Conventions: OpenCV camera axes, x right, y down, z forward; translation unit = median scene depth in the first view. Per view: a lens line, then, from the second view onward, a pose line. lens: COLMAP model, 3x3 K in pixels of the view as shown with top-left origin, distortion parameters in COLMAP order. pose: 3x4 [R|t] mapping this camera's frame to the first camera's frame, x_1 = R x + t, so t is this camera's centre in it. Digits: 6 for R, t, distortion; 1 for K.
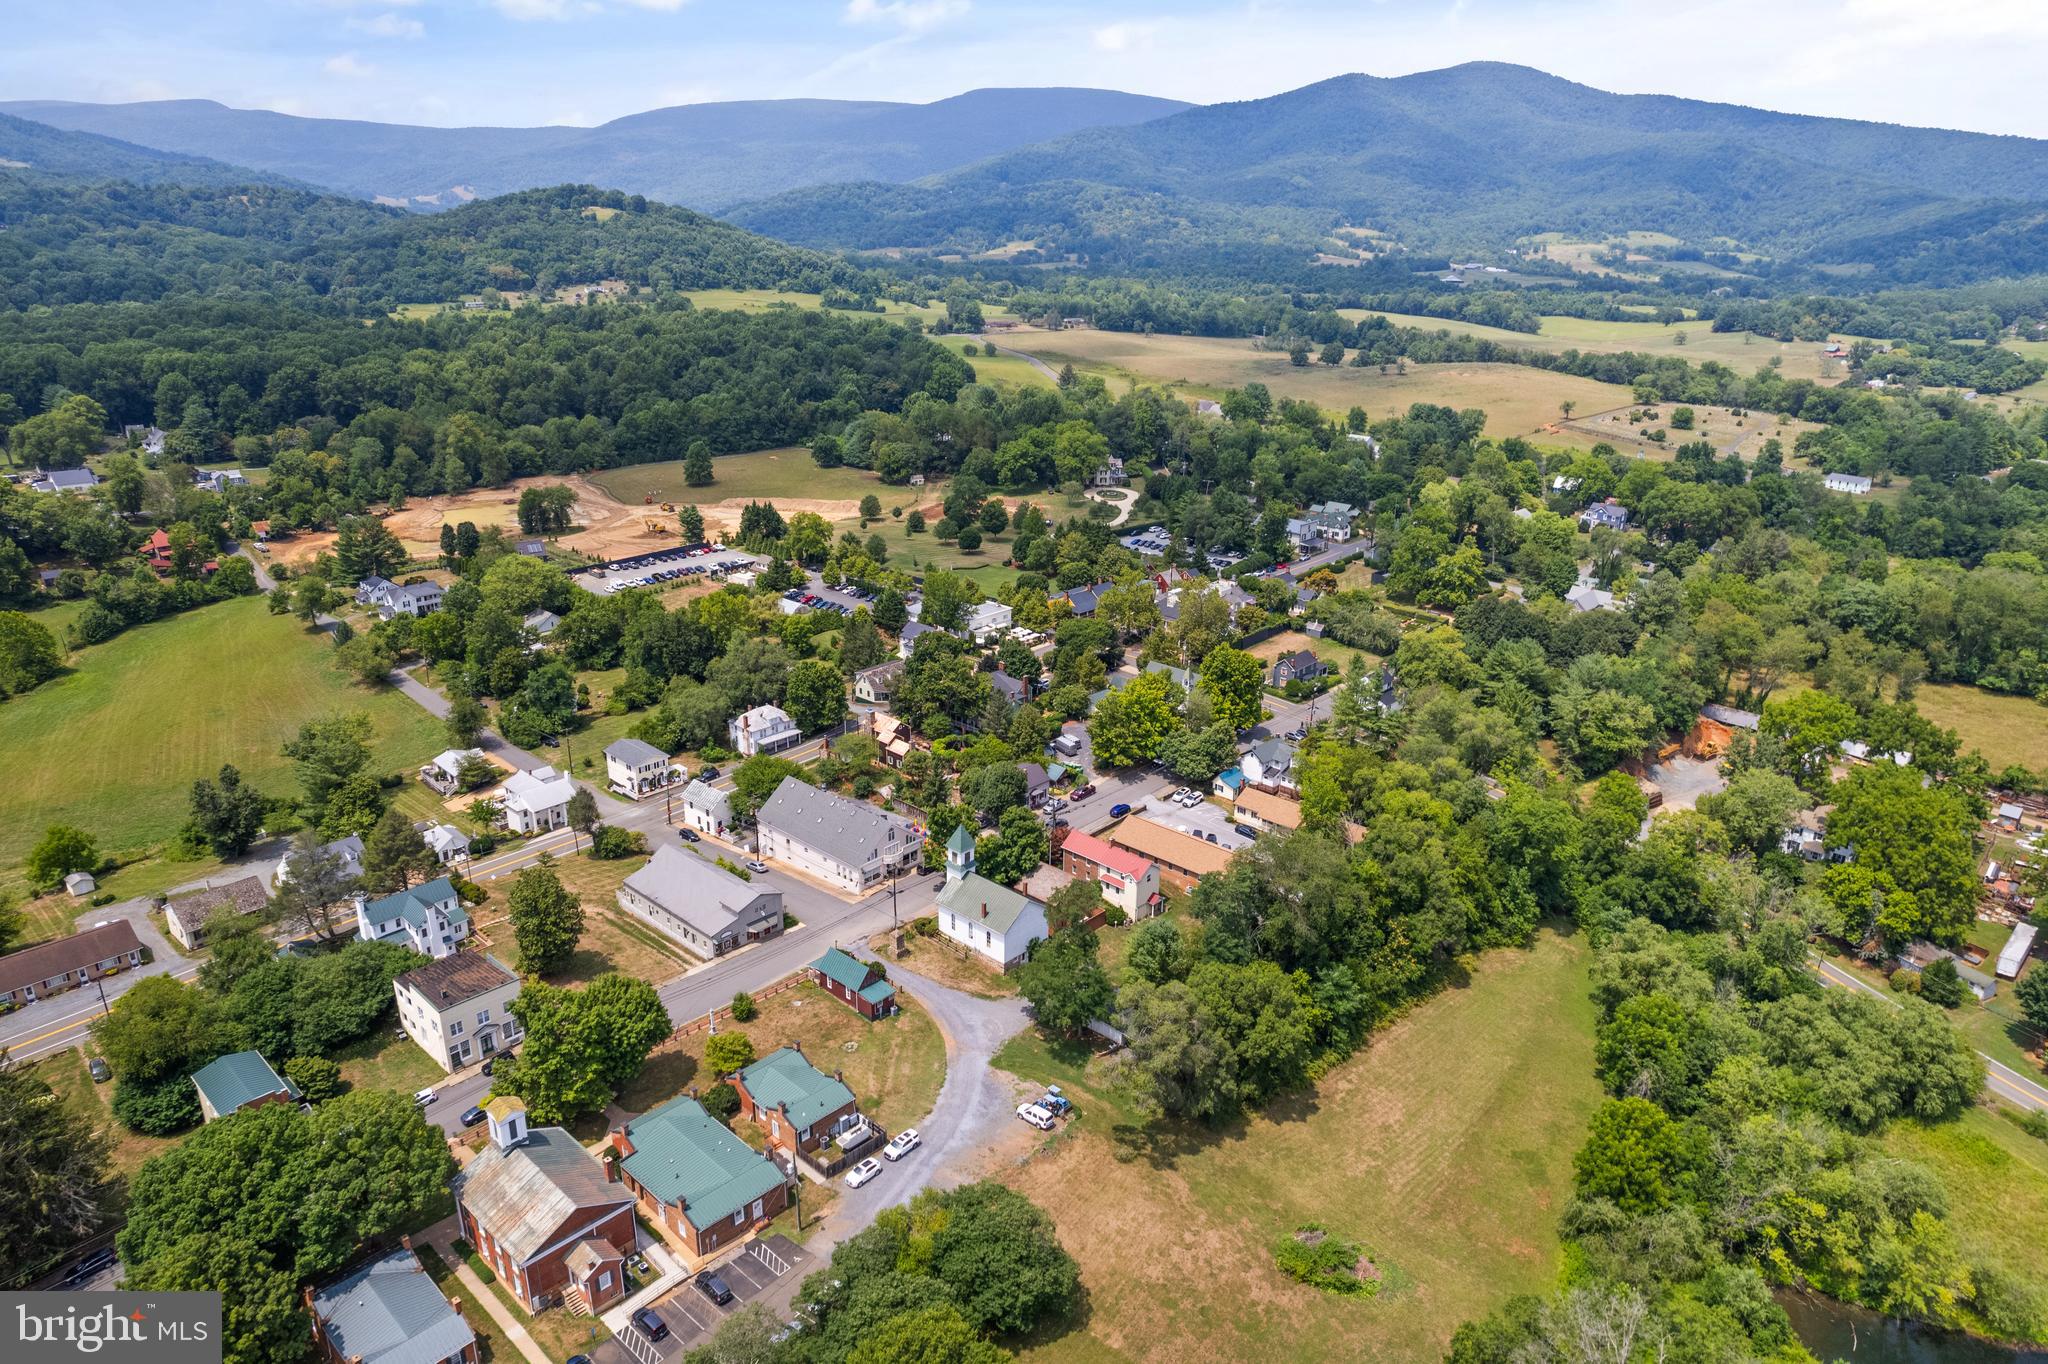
lens RADIAL K [[1306.1, 0, 1025.9], [0, 1306.1, 705.7], [0, 0, 1]] dist [-0.051075, 0.027986]
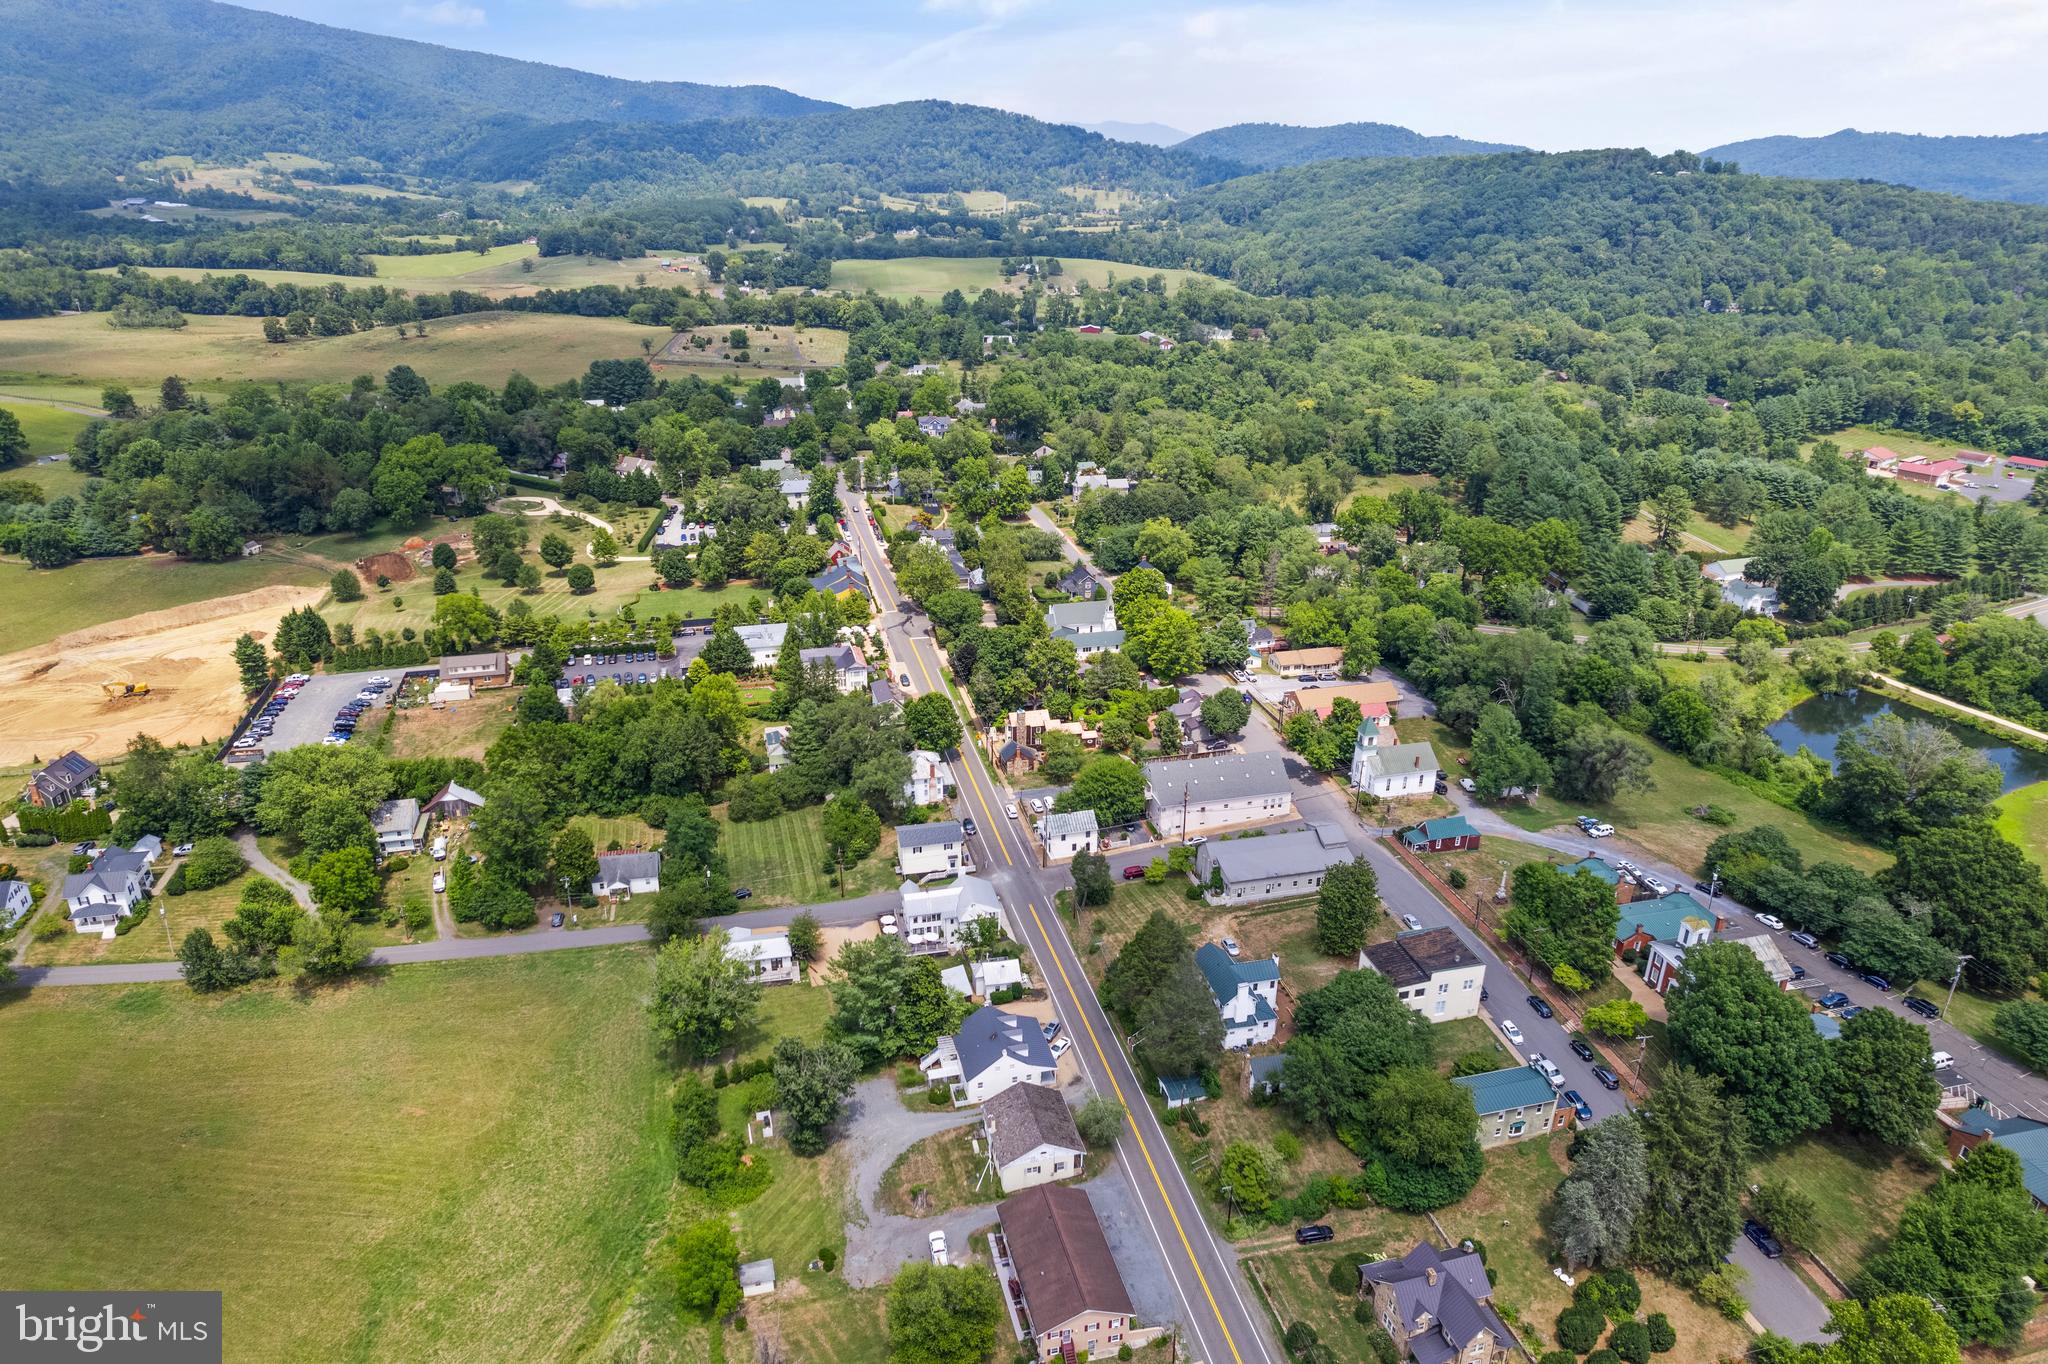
lens RADIAL K [[1309.1, 0, 1034.4], [0, 1309.1, 690.7], [0, 0, 1]] dist [-0.071841, 0.061722]
pose [[0.532741, -0.335012, 0.777145, -0.471436], [0.295103, 0.934208, 0.200422, -0.111096], [-0.793159, 0.122565, 0.596554, 0.182772]]
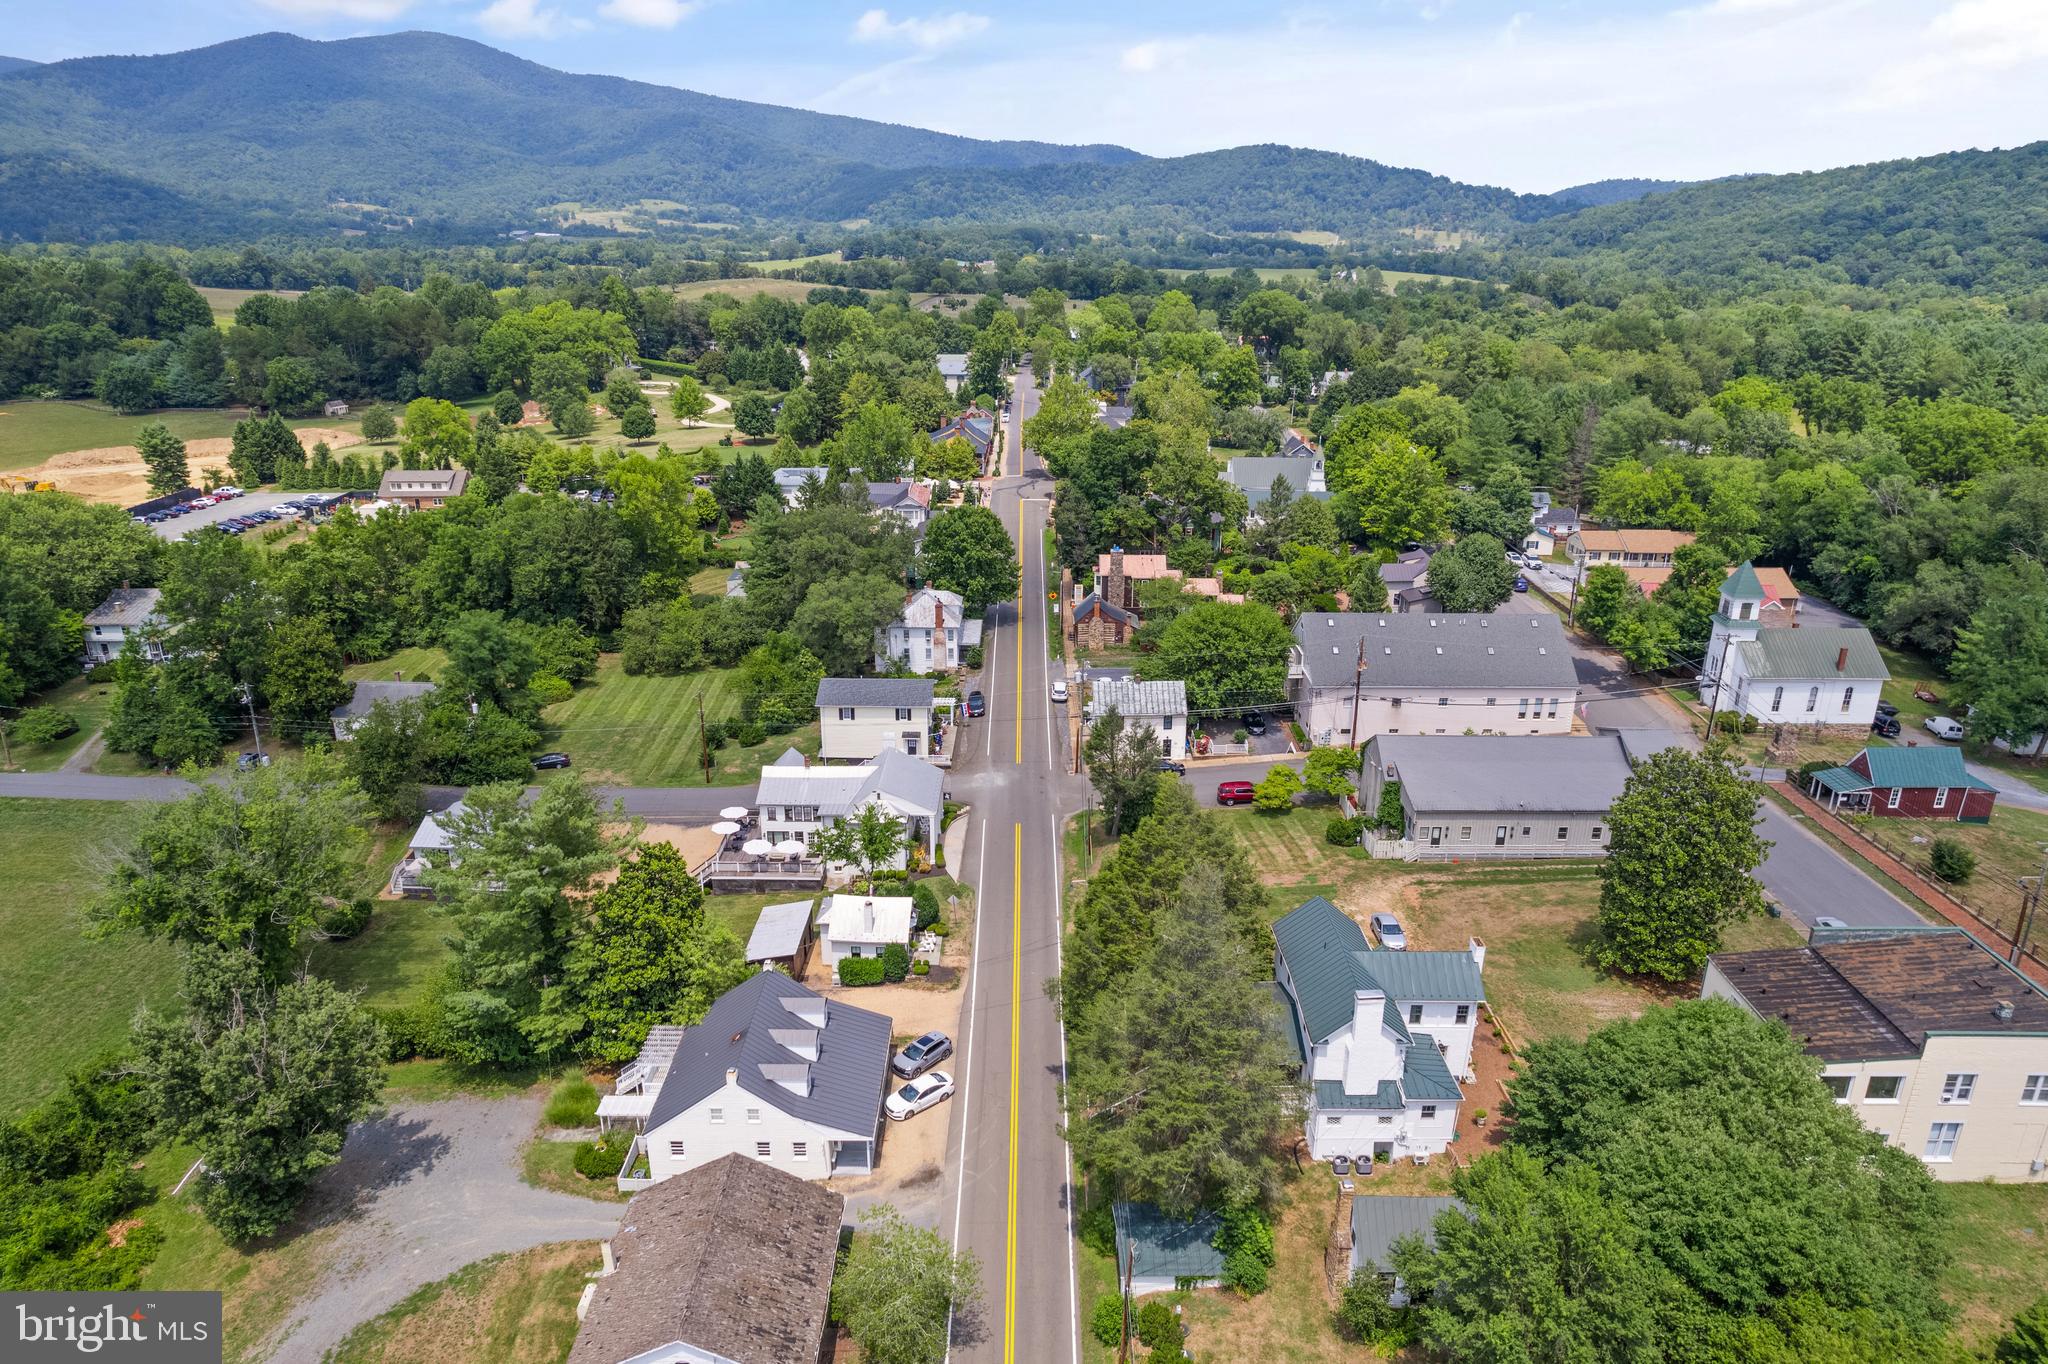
lens RADIAL K [[1309.1, 0, 1034.4], [0, 1309.1, 690.7], [0, 0, 1]] dist [-0.071841, 0.061722]
pose [[0.726313, -0.240198, 0.644030, -0.293169], [0.246074, 0.965720, 0.082662, 0.003611], [-0.641808, 0.098440, 0.760521, 0.278044]]
